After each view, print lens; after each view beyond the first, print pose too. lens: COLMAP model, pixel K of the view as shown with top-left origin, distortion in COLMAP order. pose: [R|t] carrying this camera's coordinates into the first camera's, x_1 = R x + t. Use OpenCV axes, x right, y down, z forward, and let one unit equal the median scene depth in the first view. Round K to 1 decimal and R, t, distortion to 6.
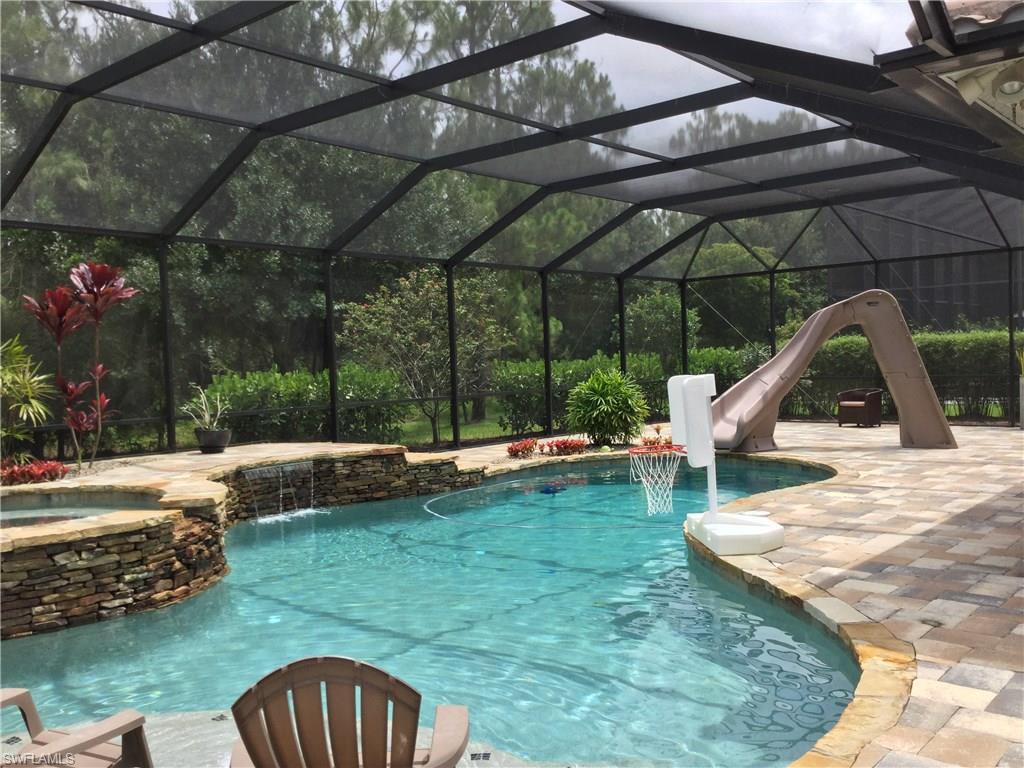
lens RADIAL K [[918.2, 0, 512.0], [0, 918.2, 384.0], [0, 0, 1]] dist [0.112021, -0.198448]
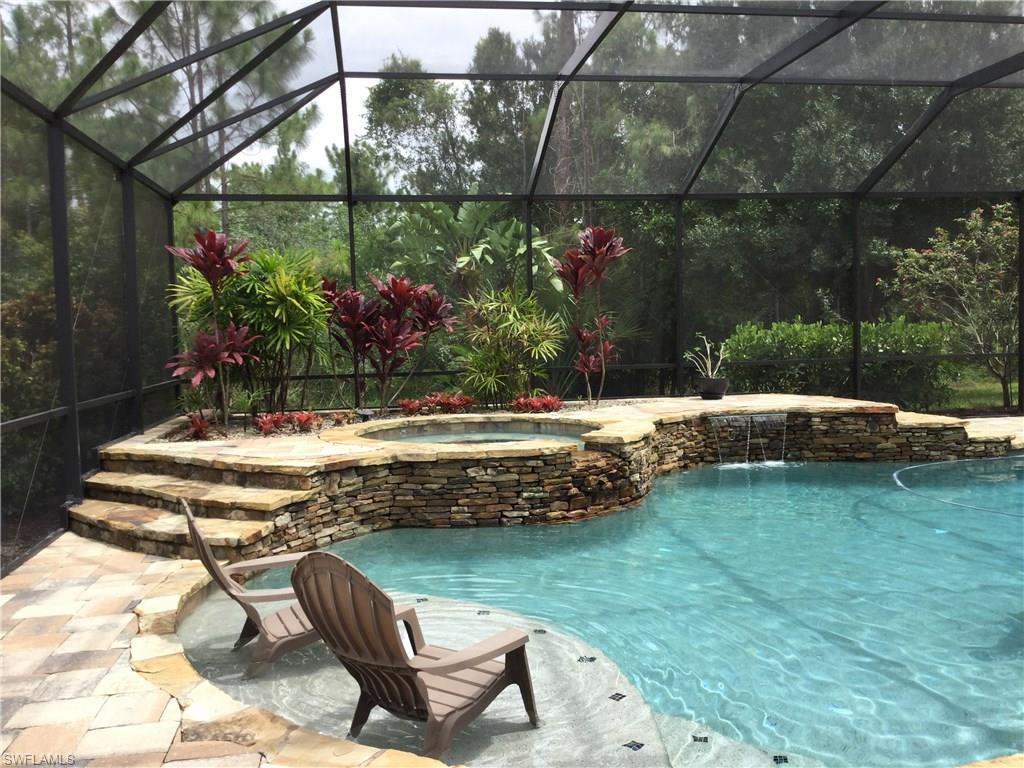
lens RADIAL K [[918.2, 0, 512.0], [0, 918.2, 384.0], [0, 0, 1]] dist [0.112021, -0.198448]
pose [[0.767402, 0.053484, -0.638932, 0.205920], [-0.018107, 0.997925, 0.061788, -0.004878], [0.640911, -0.035847, 0.766778, 0.053301]]
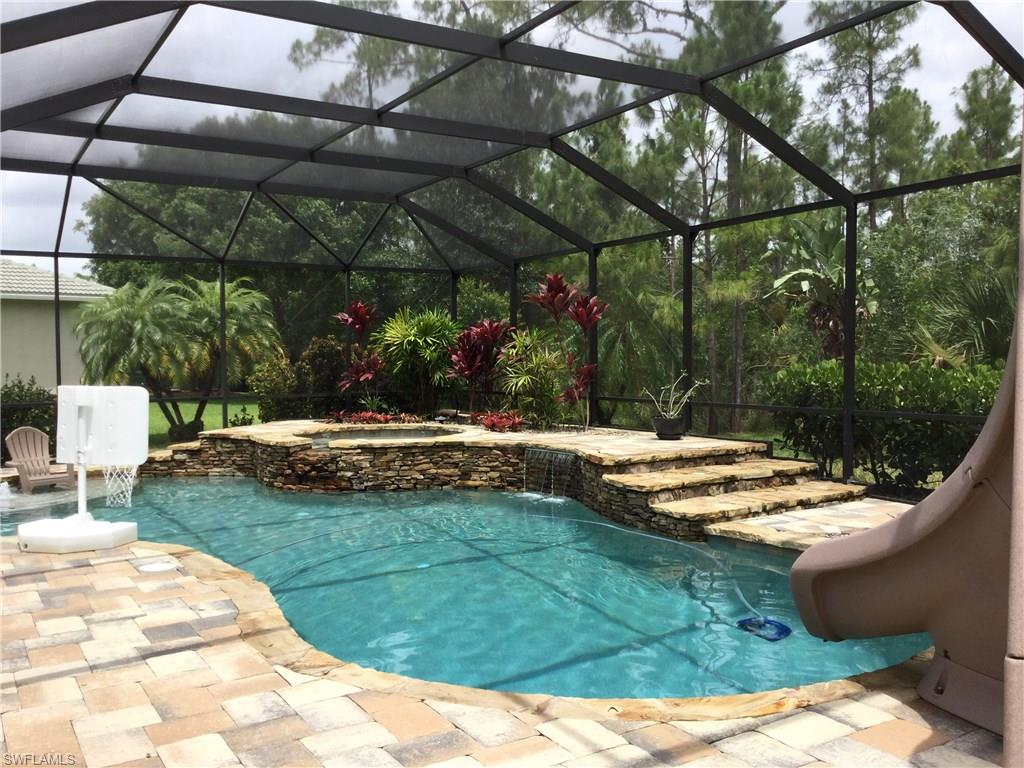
lens RADIAL K [[918.2, 0, 512.0], [0, 918.2, 384.0], [0, 0, 1]] dist [0.112021, -0.198448]
pose [[-0.304112, 0.068386, -0.950179, 0.788868], [-0.001196, 0.997392, 0.072167, -0.067439], [0.952636, 0.023083, -0.303237, 1.305925]]
